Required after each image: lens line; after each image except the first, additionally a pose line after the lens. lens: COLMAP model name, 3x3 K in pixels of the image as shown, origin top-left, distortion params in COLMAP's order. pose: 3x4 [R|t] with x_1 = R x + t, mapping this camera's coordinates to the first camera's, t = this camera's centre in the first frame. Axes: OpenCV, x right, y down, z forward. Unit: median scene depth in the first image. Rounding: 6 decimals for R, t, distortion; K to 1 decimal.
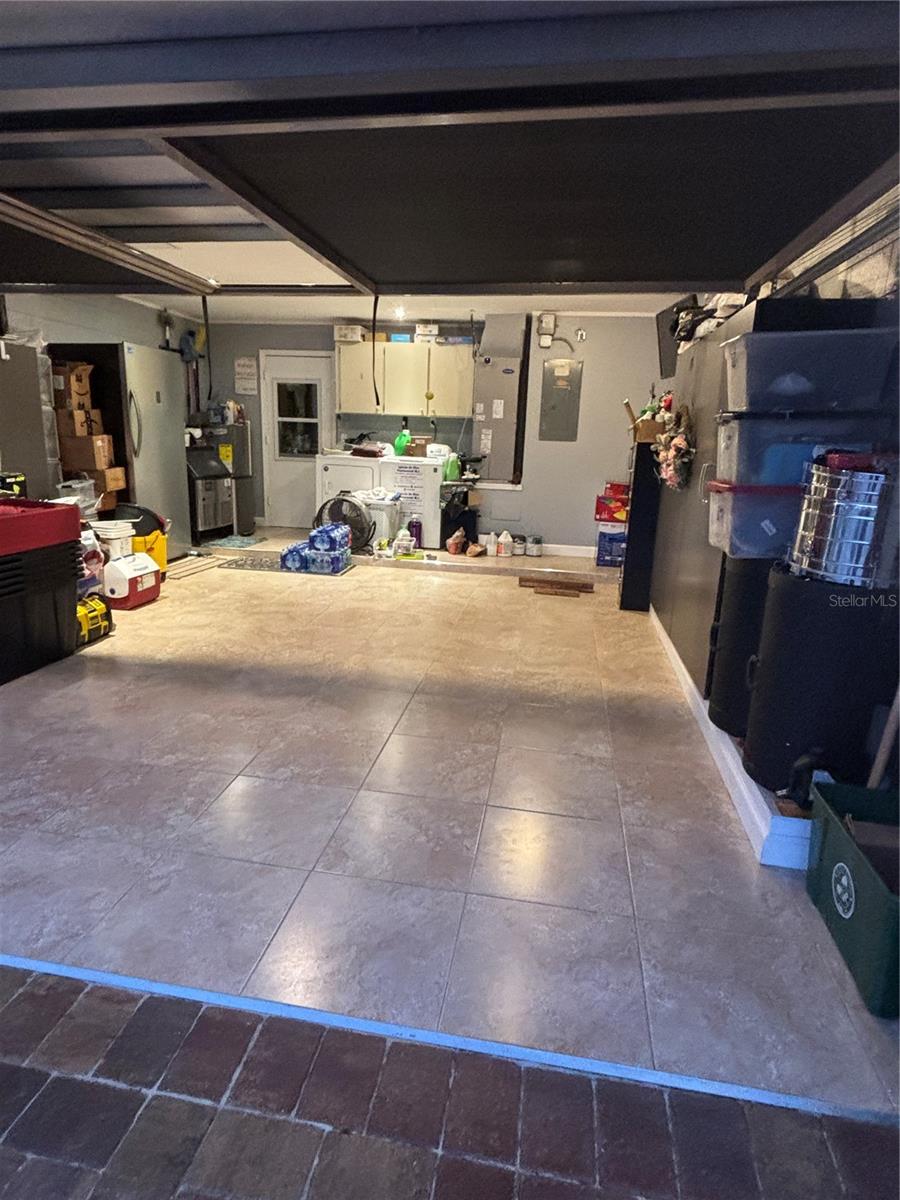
lens RADIAL K [[655.0, 0, 450.0], [0, 655.0, 600.0], [0, 0, 1]] dist [0.000092, -0.000066]
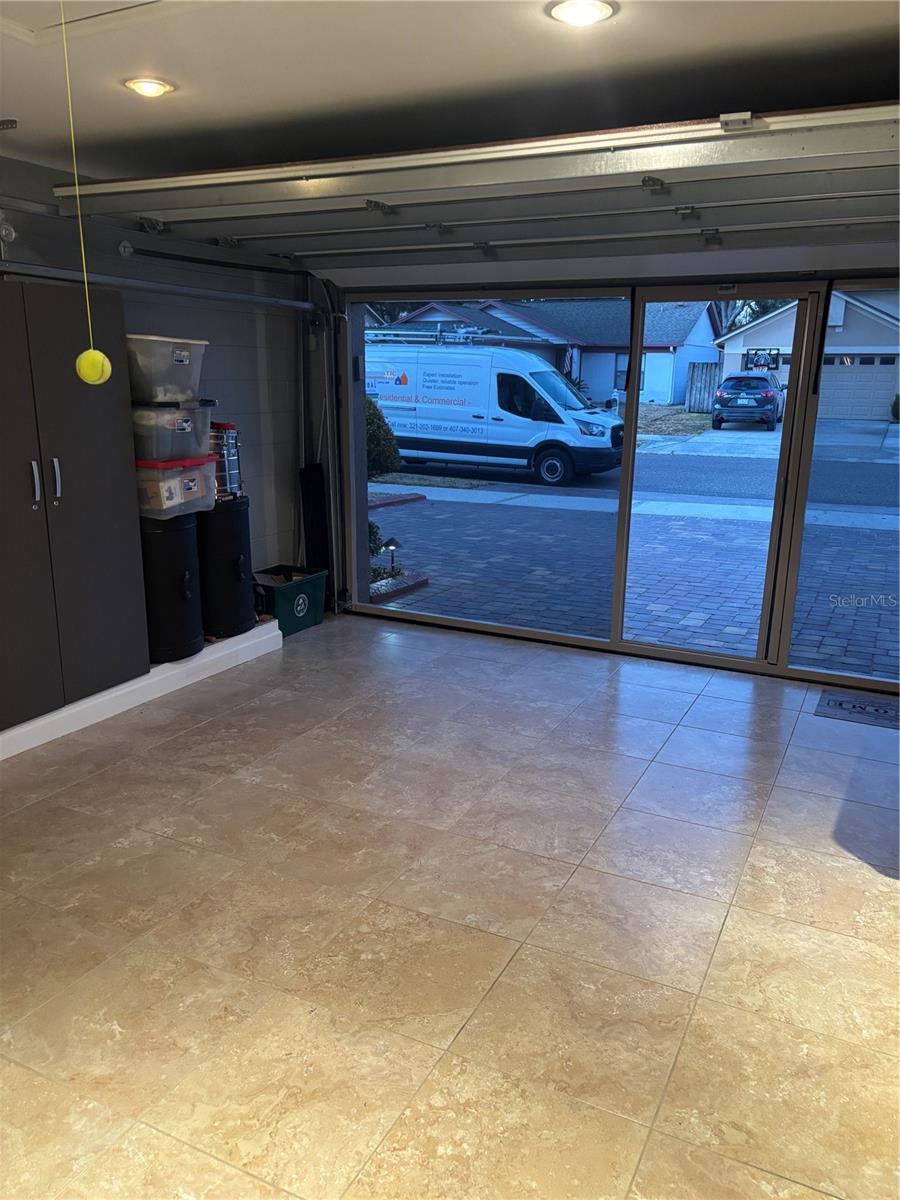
lens RADIAL K [[906.8, 0, 448.1], [0, 906.8, 622.9], [0, 0, 1]] dist [0.068591, -0.217602]
pose [[-0.955793, -0.126041, 0.265656, -0.323286], [0.022552, 0.869386, 0.493620, -0.456175], [-0.293173, 0.477789, -0.828110, 1.495073]]
